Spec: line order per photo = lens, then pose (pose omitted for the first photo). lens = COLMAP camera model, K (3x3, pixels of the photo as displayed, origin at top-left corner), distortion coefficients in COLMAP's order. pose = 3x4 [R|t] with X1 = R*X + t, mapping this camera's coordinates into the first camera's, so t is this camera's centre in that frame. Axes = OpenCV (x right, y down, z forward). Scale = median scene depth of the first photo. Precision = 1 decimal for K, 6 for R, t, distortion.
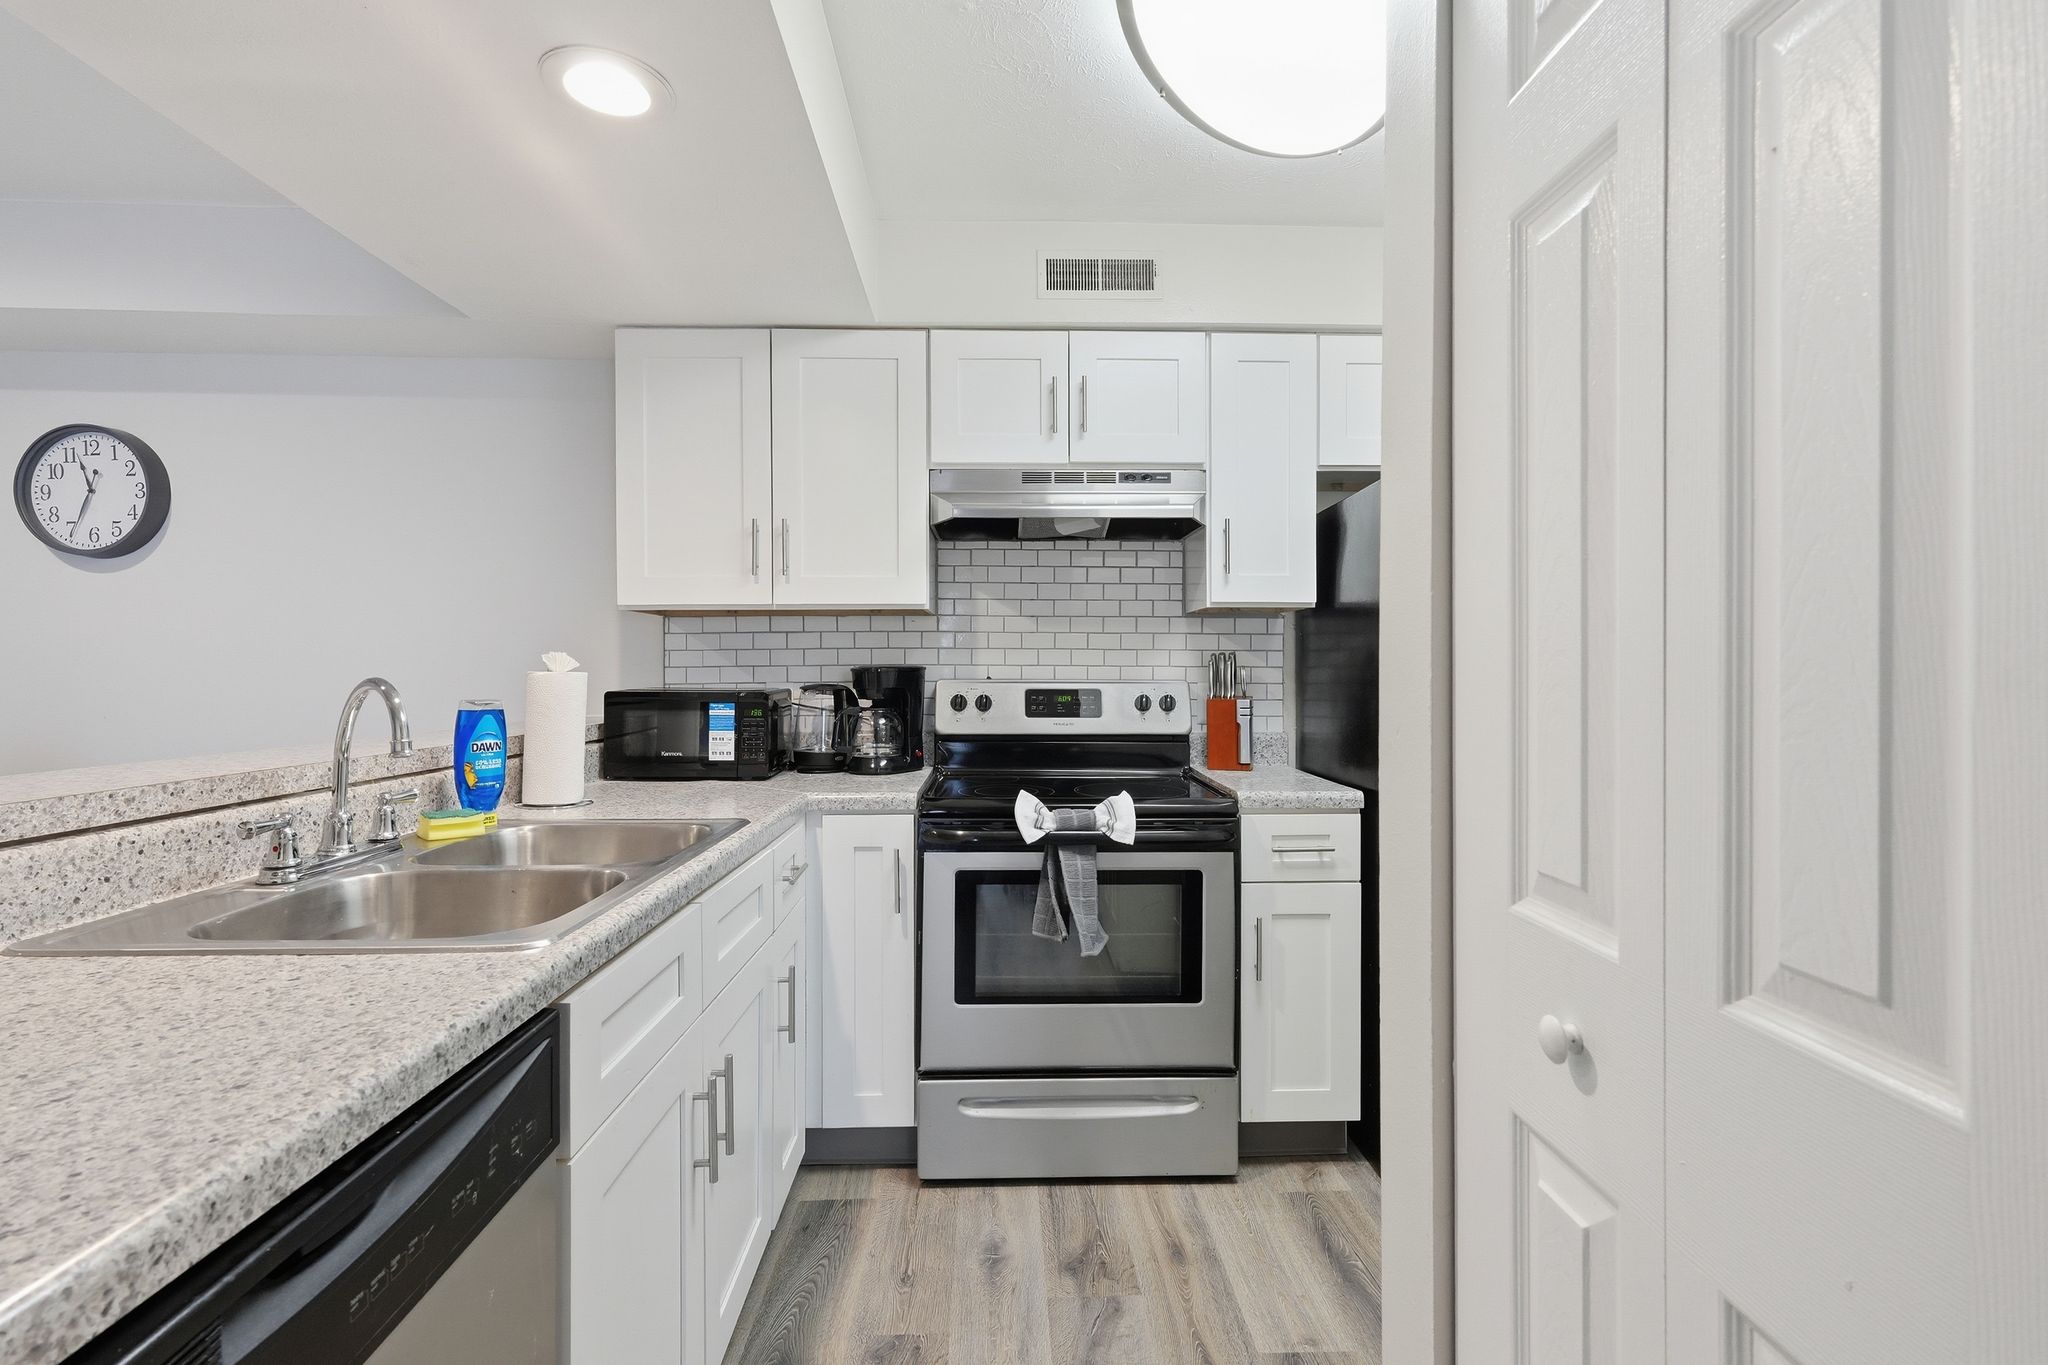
lens RADIAL K [[909.0, 0, 1024.8], [0, 909.0, 670.0], [0, 0, 1]] dist [0.003851, 0.001113]
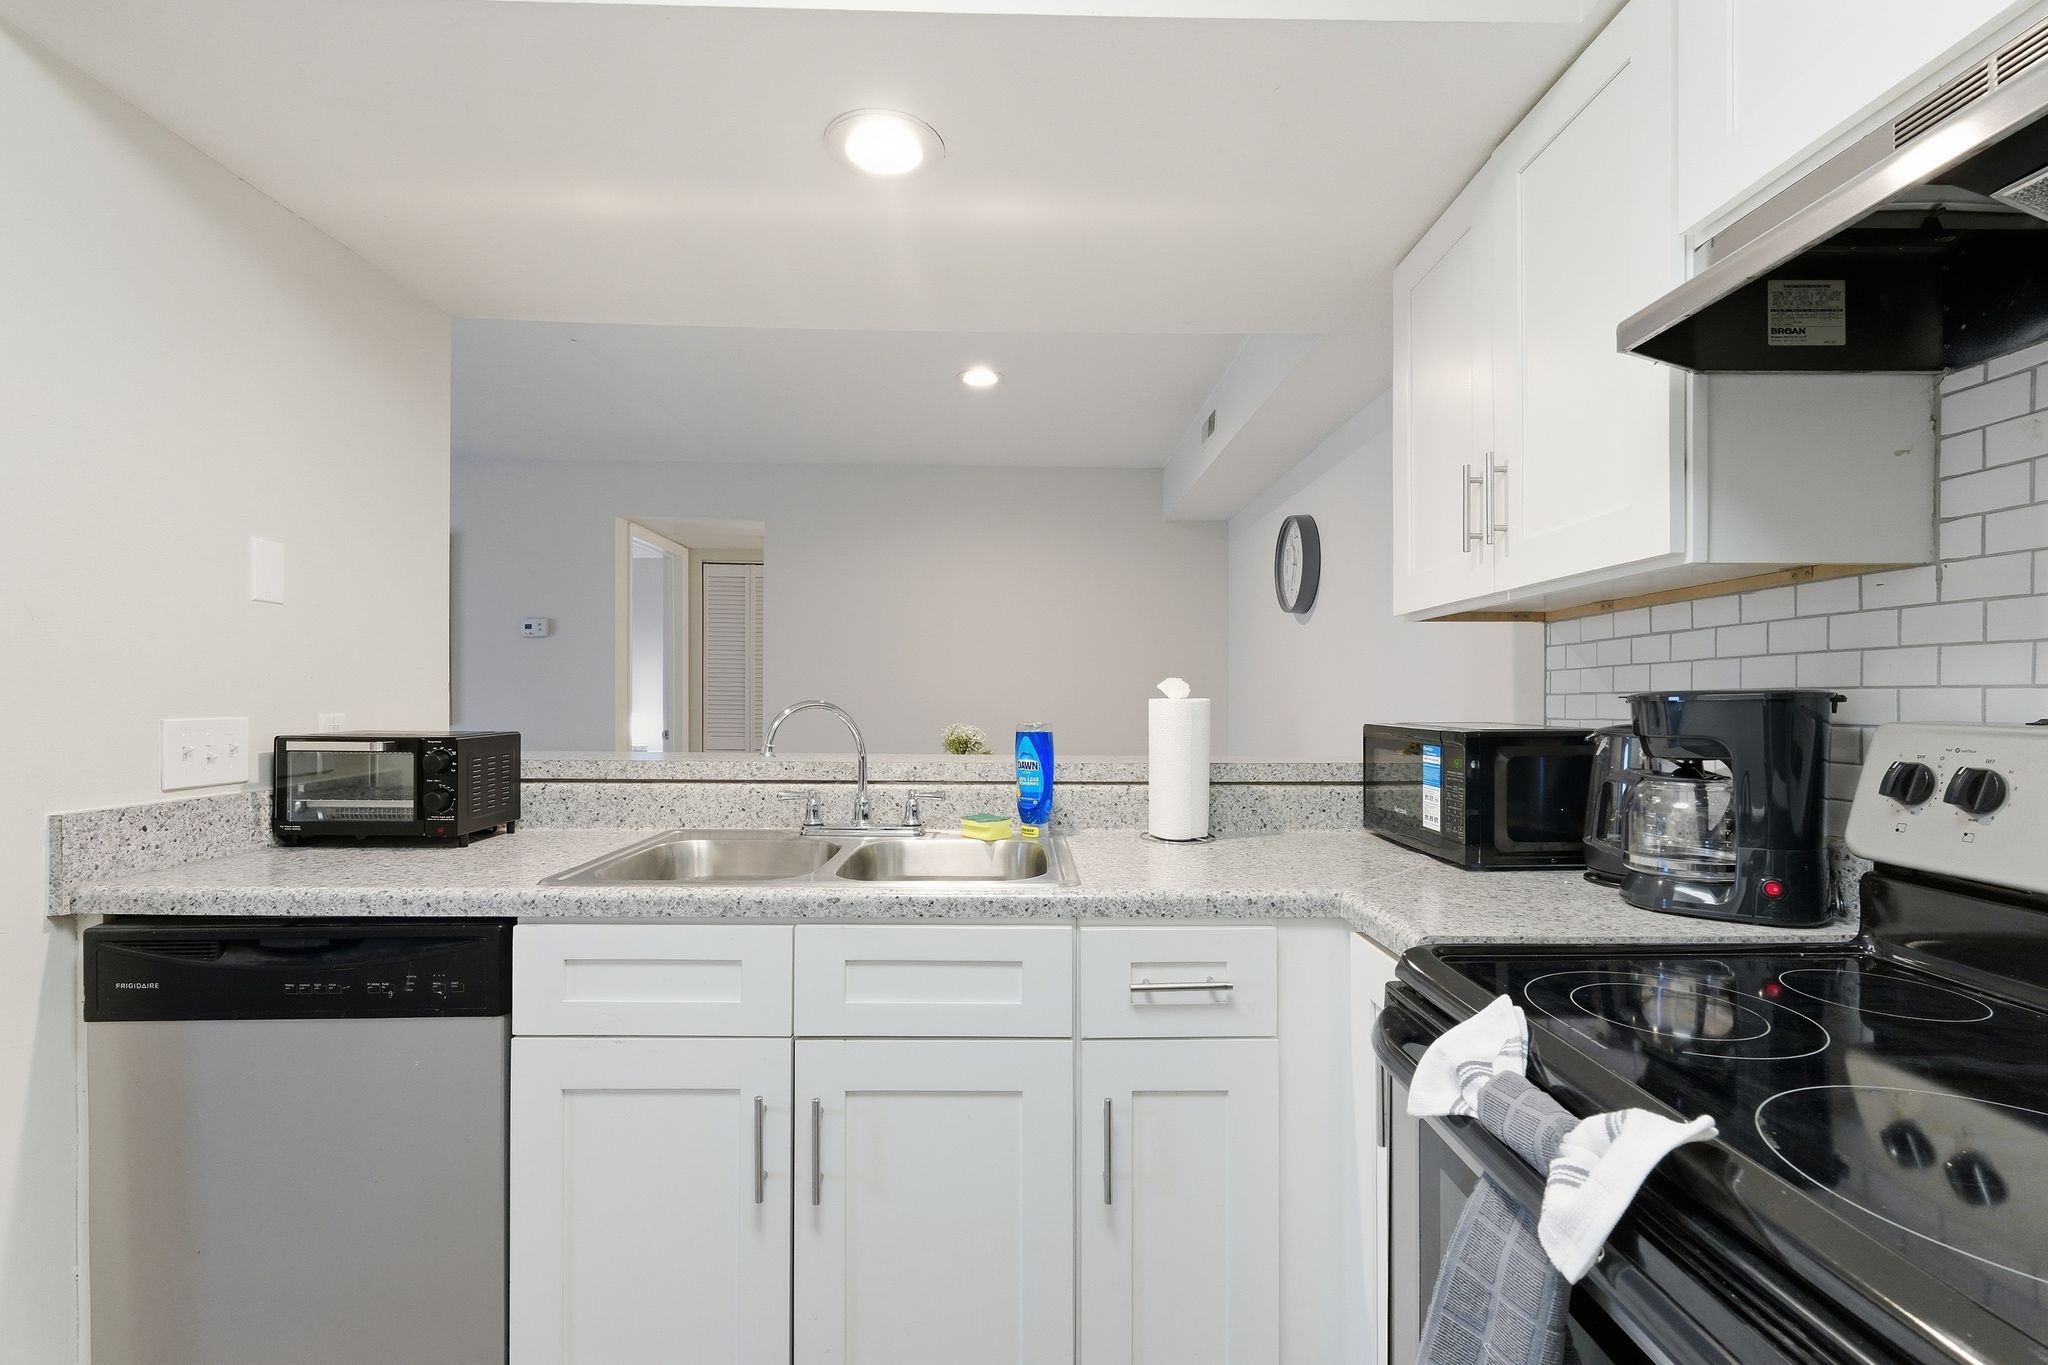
lens RADIAL K [[909.0, 0, 1031.6], [0, 909.0, 697.9], [0, 0, 1]] dist [0.003851, 0.001113]
pose [[-0.004472, 0.002102, -0.999988, 0.335688], [-0.003926, 0.999990, 0.002120, -0.000152], [0.999982, 0.003935, -0.004464, 0.656886]]
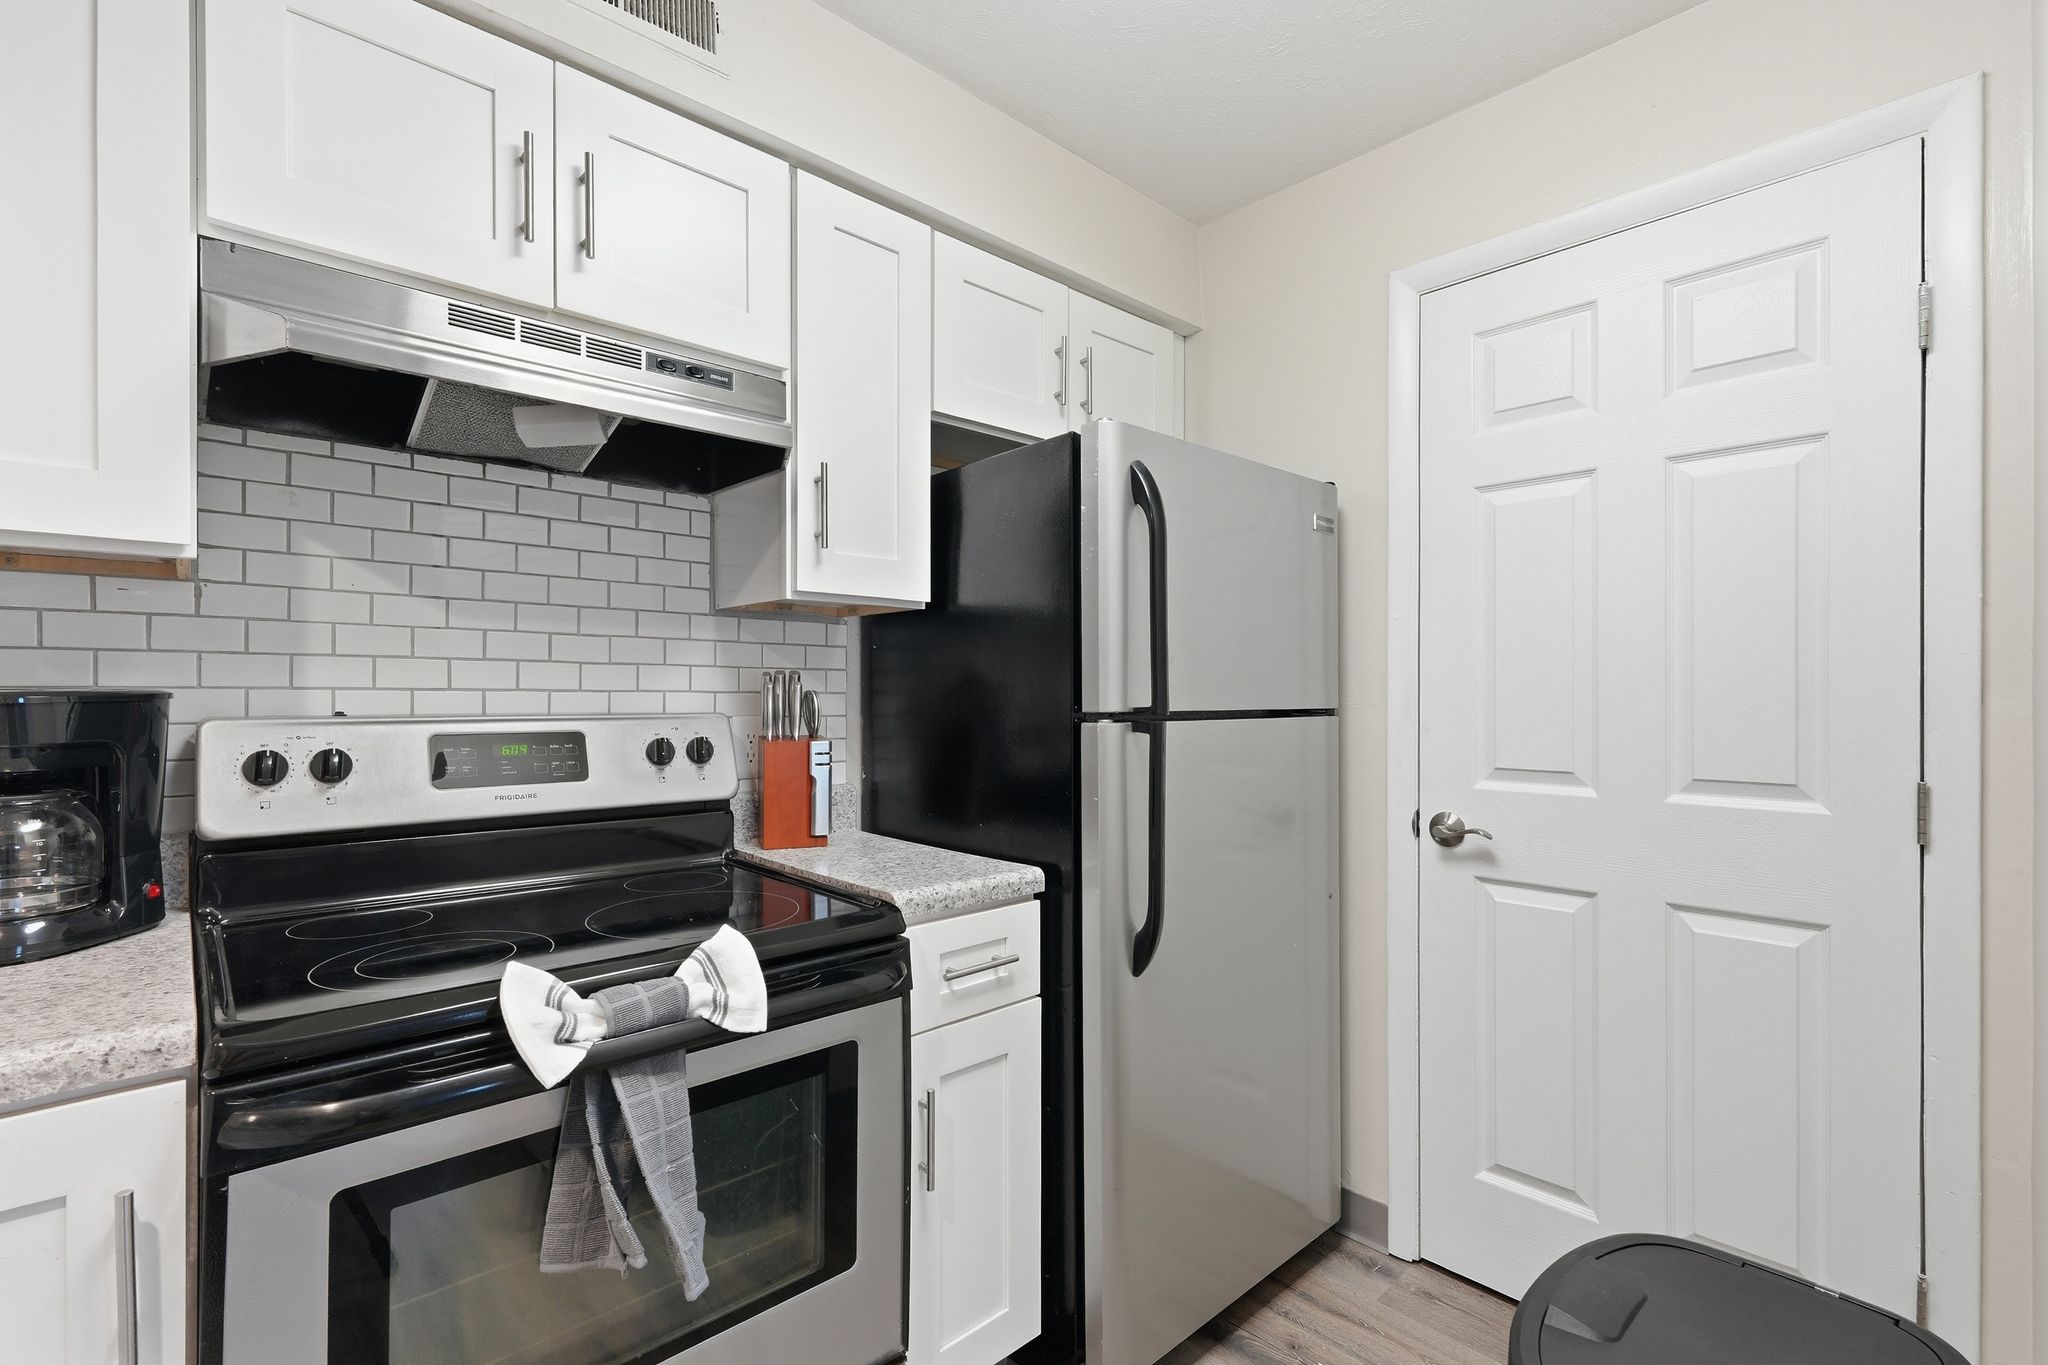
lens RADIAL K [[909.0, 0, 1022.8], [0, 909.0, 693.6], [0, 0, 1]] dist [0.003851, 0.001113]
pose [[0.753676, -0.000432, 0.657246, -0.091724], [0.001980, 0.999997, -0.001614, -0.001234], [-0.657243, 0.002518, 0.753674, 0.403993]]
